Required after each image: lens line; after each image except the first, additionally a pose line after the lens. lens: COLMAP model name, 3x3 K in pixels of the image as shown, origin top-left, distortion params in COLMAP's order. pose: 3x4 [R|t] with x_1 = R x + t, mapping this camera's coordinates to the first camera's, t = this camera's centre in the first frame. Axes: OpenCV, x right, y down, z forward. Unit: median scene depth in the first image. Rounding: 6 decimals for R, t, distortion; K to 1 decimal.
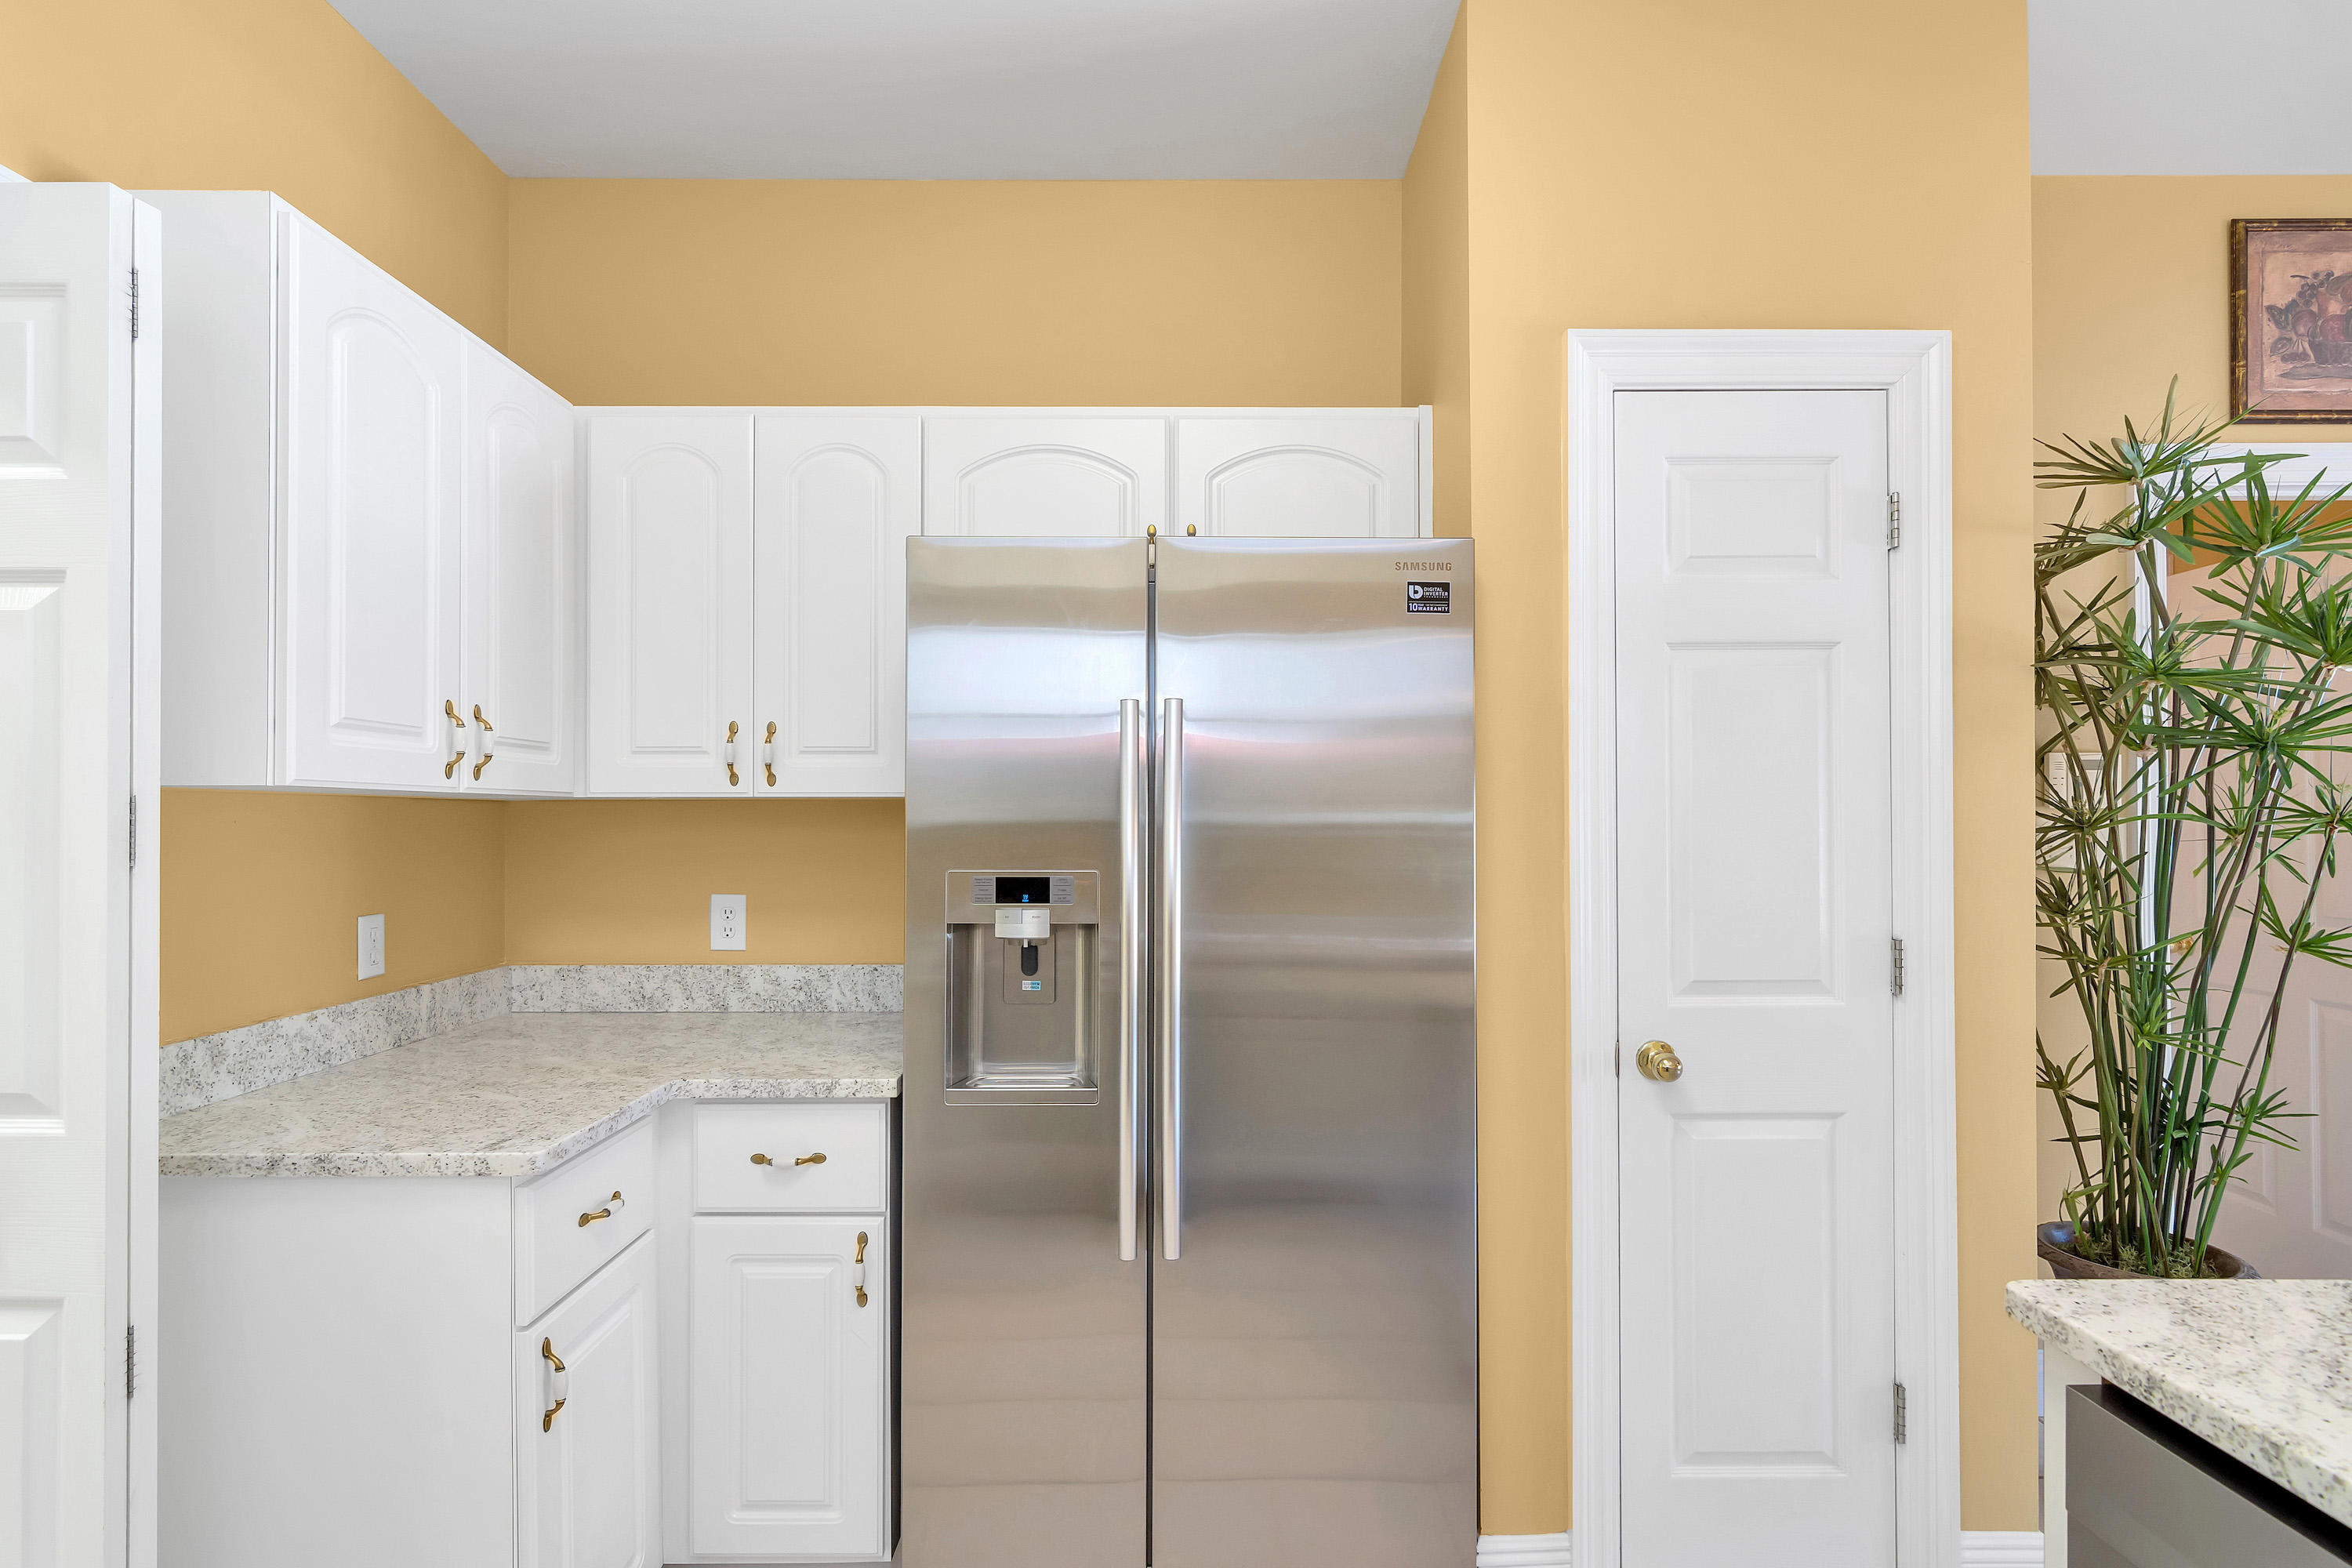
lens RADIAL K [[1170.0, 0, 1150.5], [0, 1170.0, 804.3], [0, 0, 1]] dist [-0.004408, 0.003895]
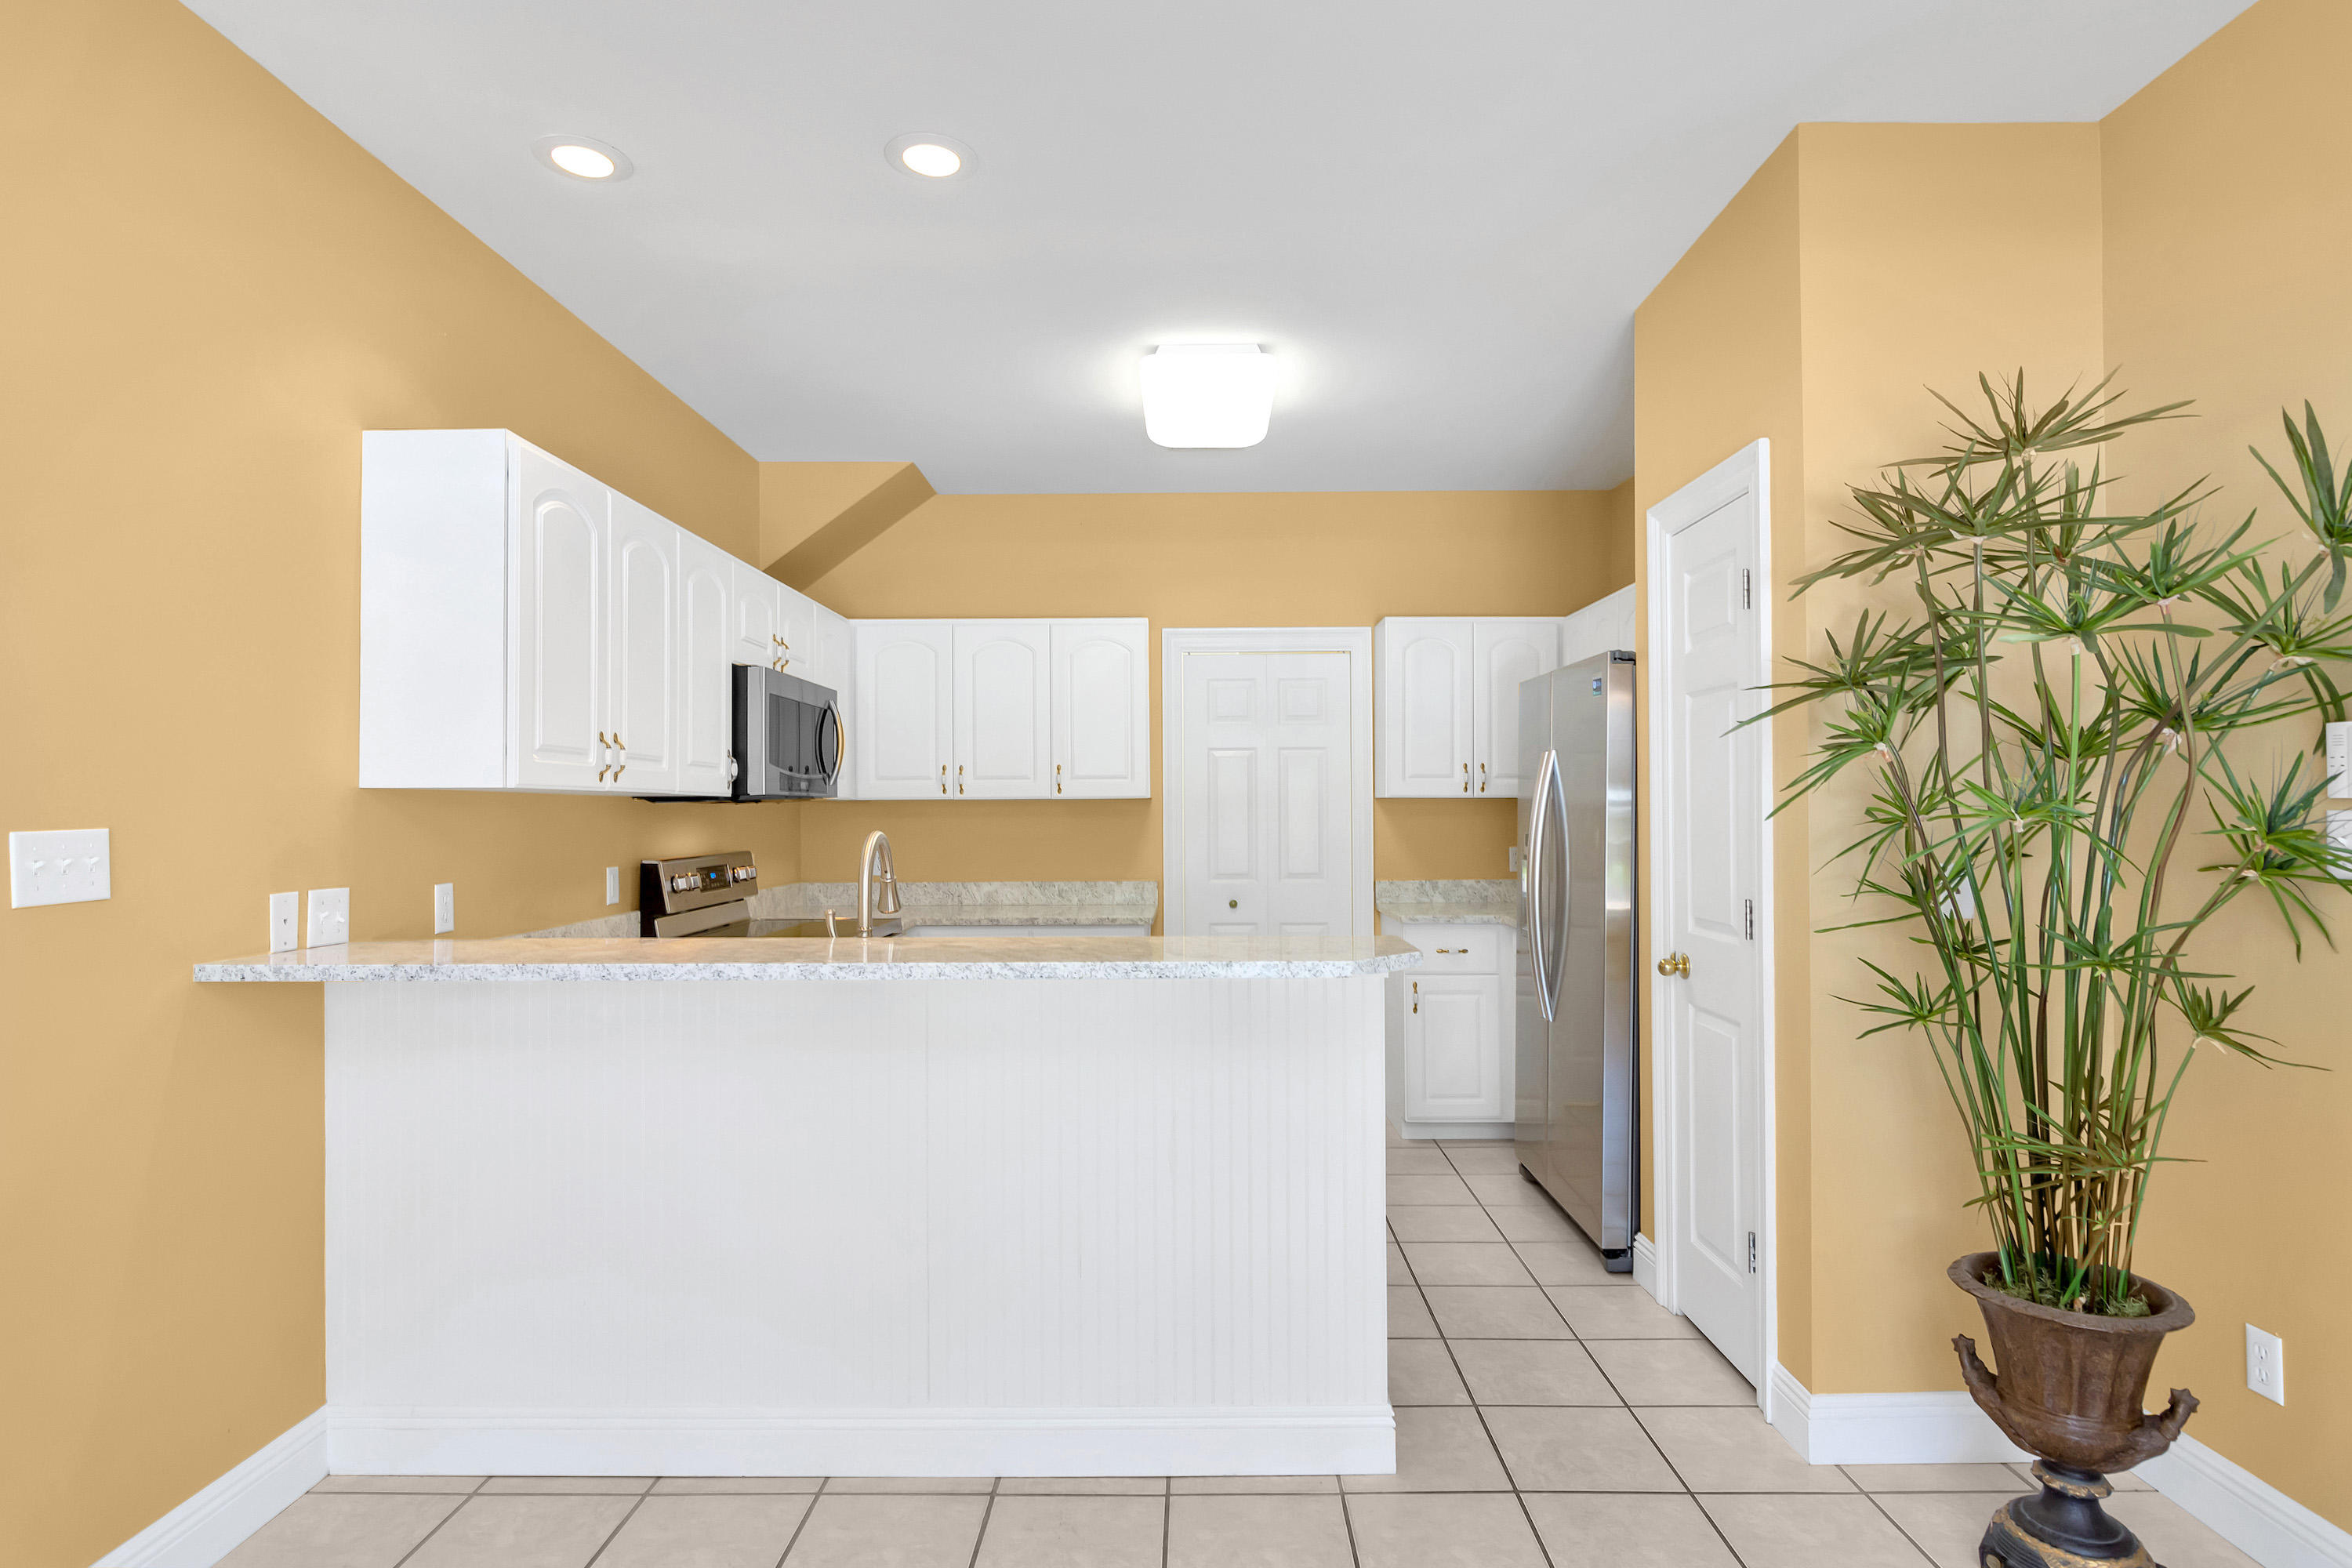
lens RADIAL K [[1233.1, 0, 1184.3], [0, 1233.1, 784.1], [0, 0, 1]] dist [-0.006189, -0.001446]
pose [[-0.016513, -0.015348, -0.999746, 2.282145], [0.012242, 0.999804, -0.015551, -0.004529], [0.999789, -0.012496, -0.016321, 0.408242]]
